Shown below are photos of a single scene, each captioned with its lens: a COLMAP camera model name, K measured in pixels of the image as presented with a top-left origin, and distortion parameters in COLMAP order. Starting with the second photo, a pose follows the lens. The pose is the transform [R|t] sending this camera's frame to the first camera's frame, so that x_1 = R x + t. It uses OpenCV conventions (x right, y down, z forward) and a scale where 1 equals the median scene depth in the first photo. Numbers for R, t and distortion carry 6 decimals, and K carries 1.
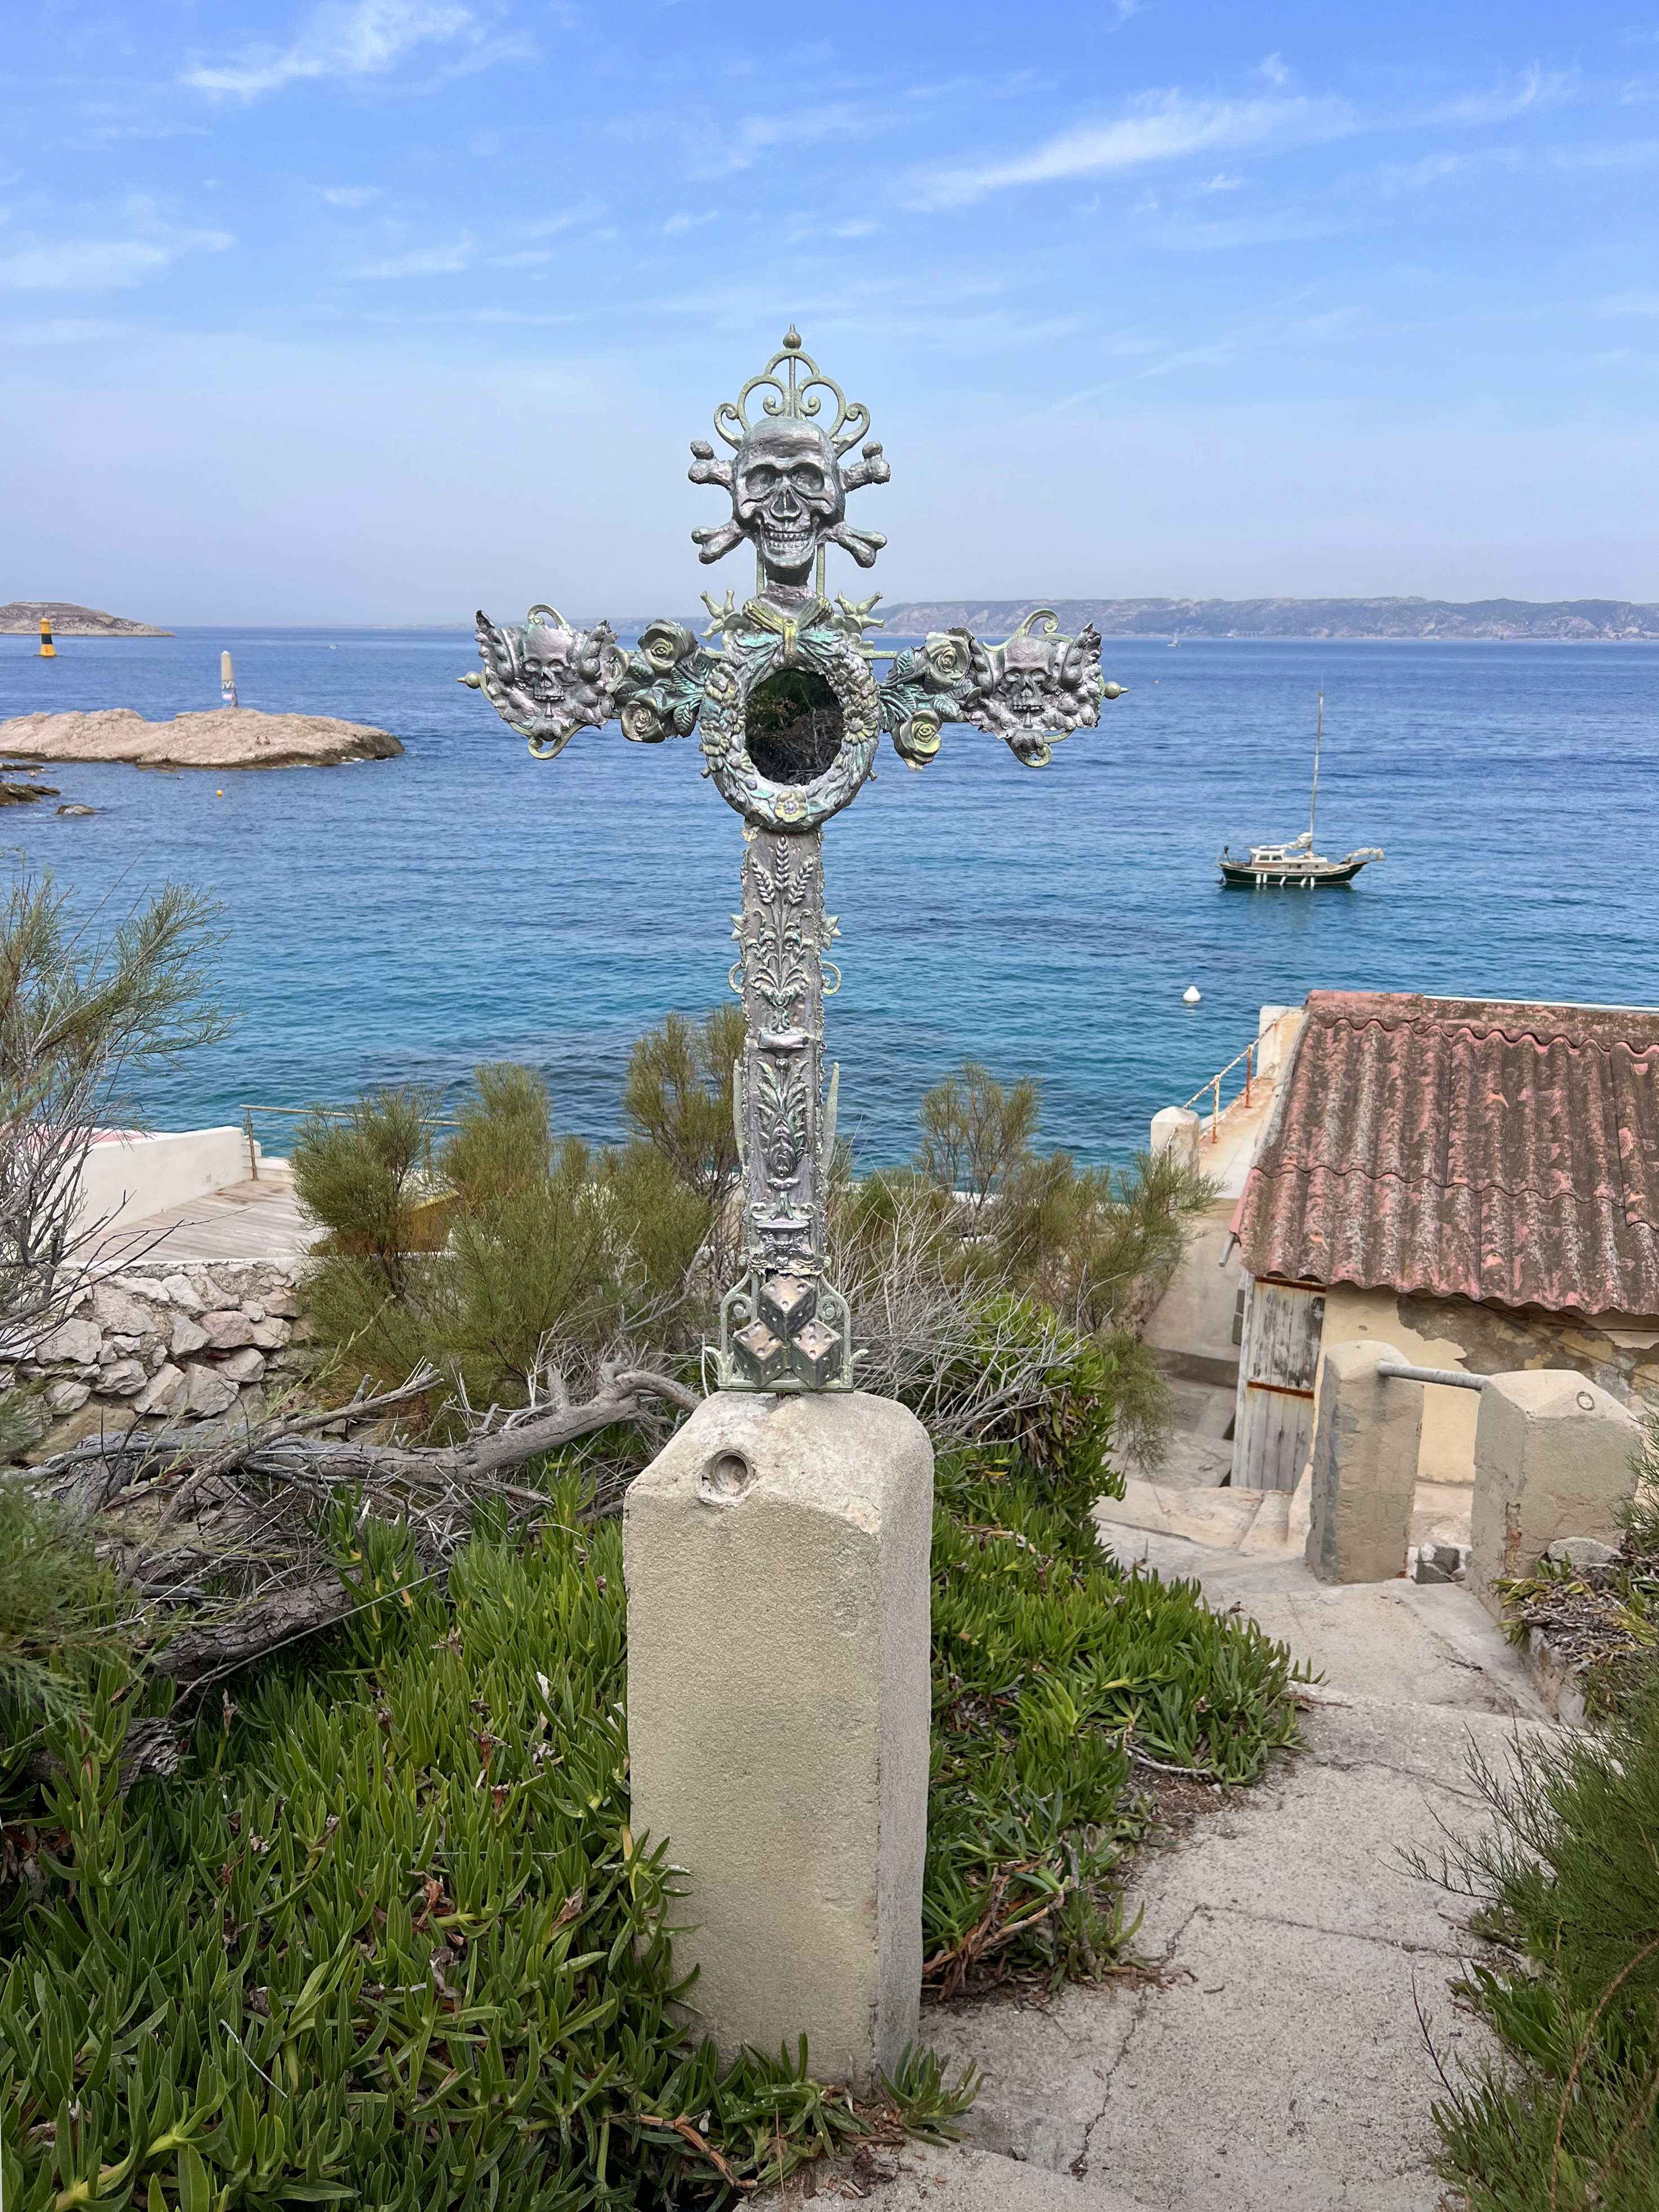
lens RADIAL K [[1722.6, 0, 830.3], [0, 1722.6, 1143.9], [0, 0, 1]] dist [0.054034, -0.082444]
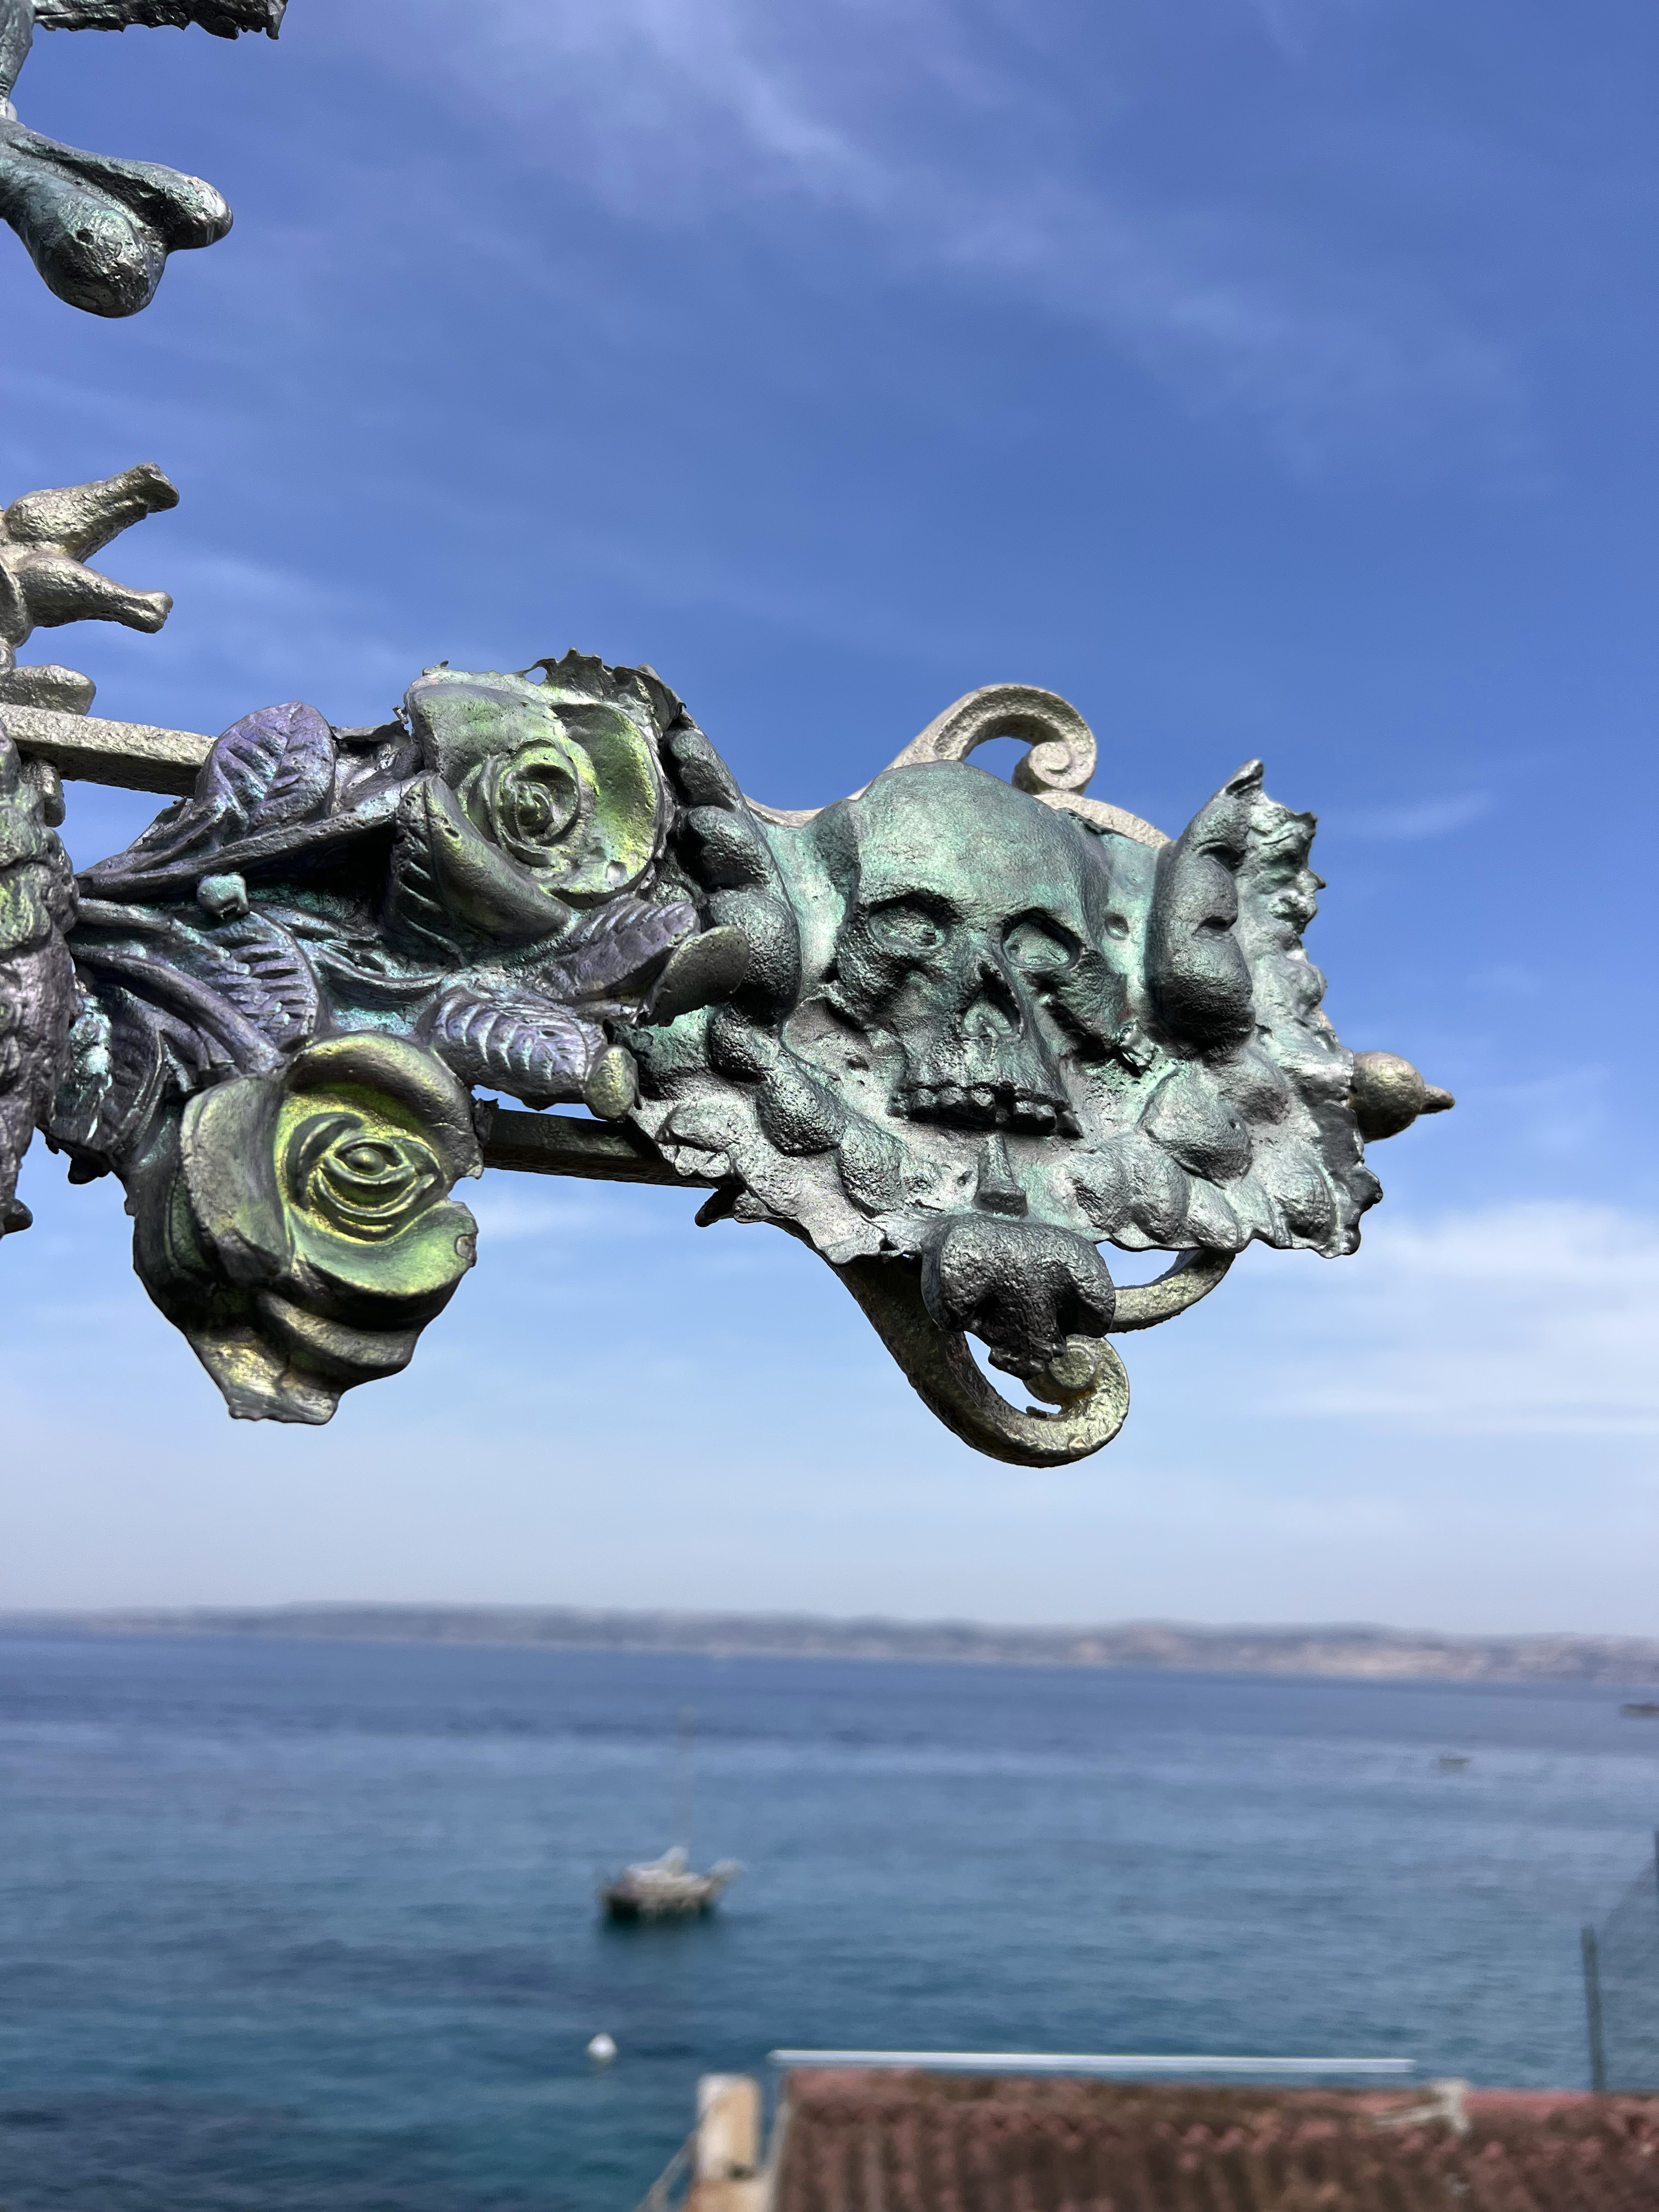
lens RADIAL K [[1722.6, 0, 828.3], [0, 1722.6, 1127.0], [0, 0, 1]] dist [0.054034, -0.082444]
pose [[0.945494, 0.112626, 0.305542, 0.025517], [0.071773, 0.843136, -0.532888, -0.087743], [-0.317631, 0.525773, 0.789097, 0.476716]]
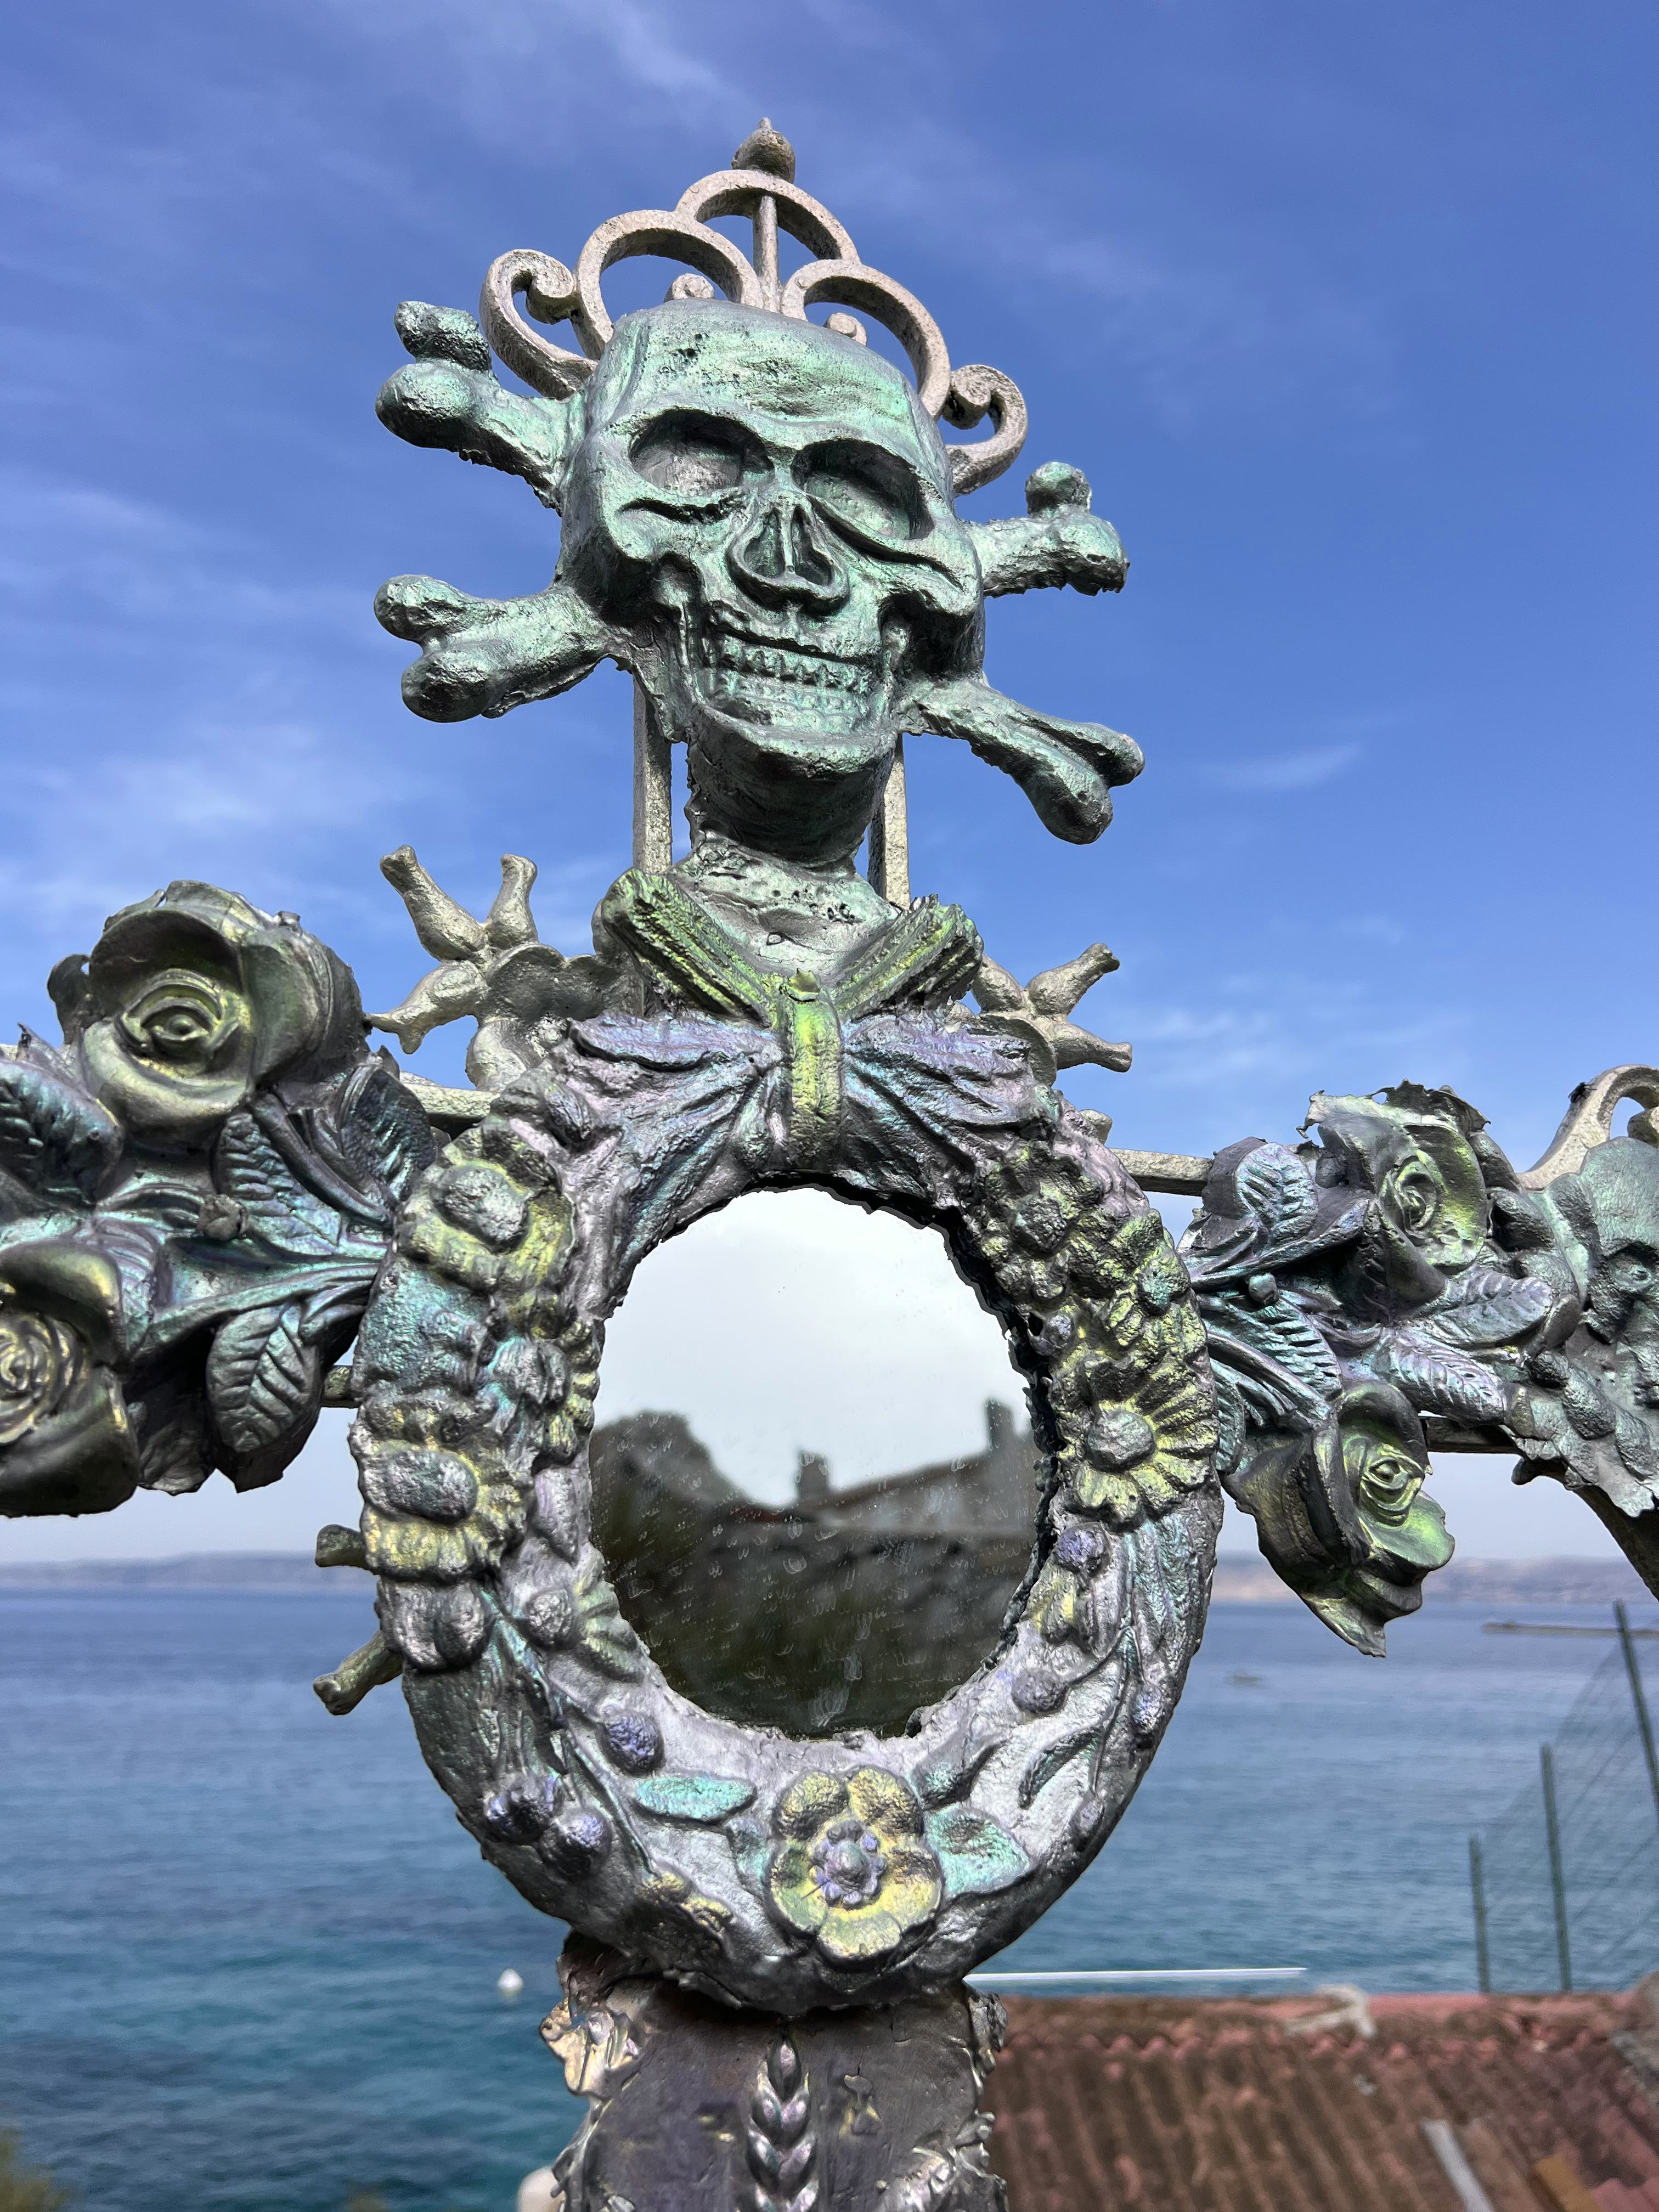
lens RADIAL K [[1722.6, 0, 829.0], [0, 1722.6, 1119.2], [0, 0, 1]] dist [0.054034, -0.082444]
pose [[0.923986, 0.101388, 0.368741, -0.055128], [0.105283, 0.859516, -0.500147, -0.094736], [-0.367648, 0.500951, 0.783507, 0.452672]]
